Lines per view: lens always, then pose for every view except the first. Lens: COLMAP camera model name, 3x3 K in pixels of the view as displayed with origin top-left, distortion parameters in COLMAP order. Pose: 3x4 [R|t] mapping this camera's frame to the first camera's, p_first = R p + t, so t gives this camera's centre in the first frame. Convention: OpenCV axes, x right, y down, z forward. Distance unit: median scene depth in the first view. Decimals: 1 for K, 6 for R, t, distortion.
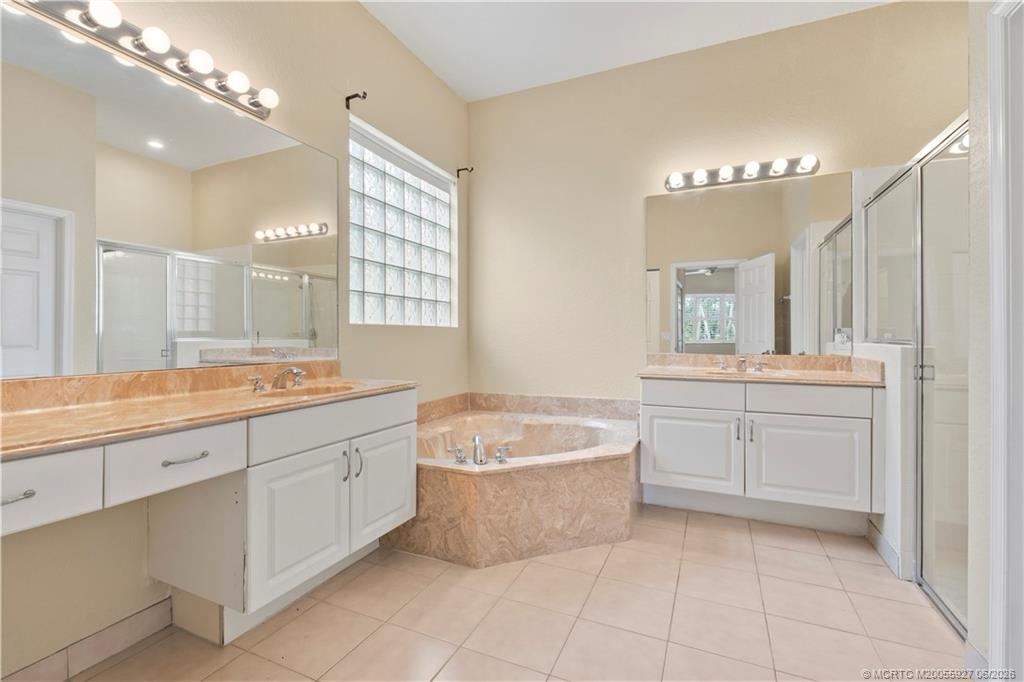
lens RADIAL K [[452.5, 0, 511.1], [0, 452.5, 335.5], [0, 0, 1]] dist [-0.009141, 0.000379]
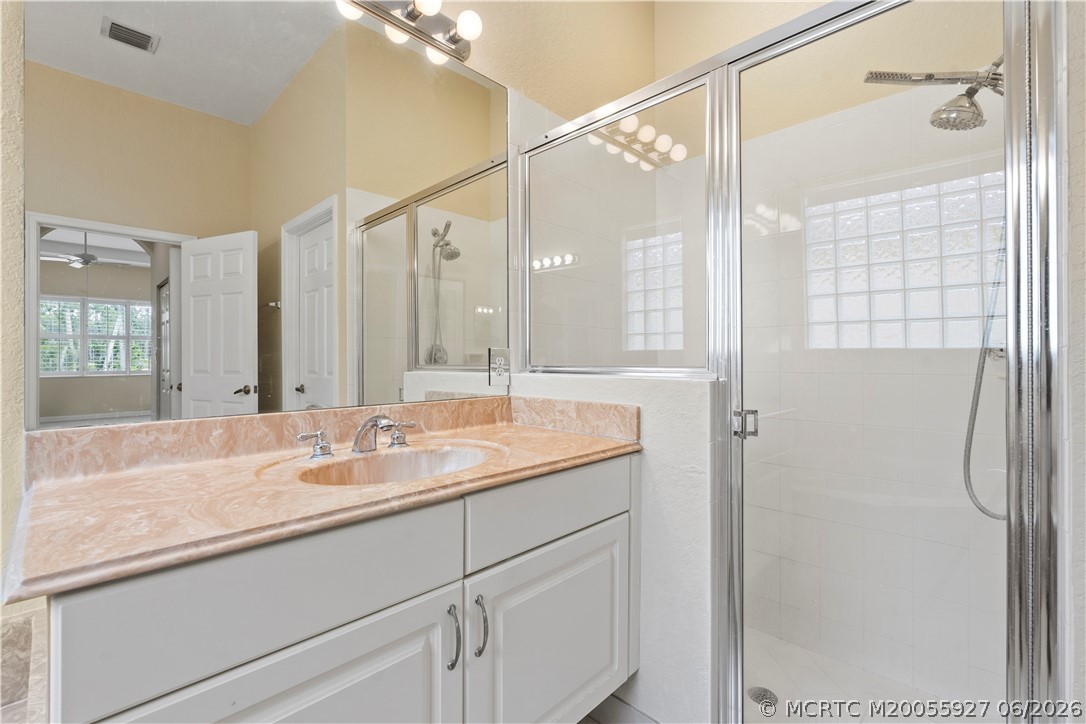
lens RADIAL K [[479.9, 0, 540.8], [0, 479.9, 359.2], [0, 0, 1]] dist [-0.009141, 0.000379]
pose [[0.345441, 0.002923, 0.938436, 0.174755], [0.004064, 0.999981, -0.004610, 0.000790], [-0.938432, 0.005406, 0.345422, 0.740321]]
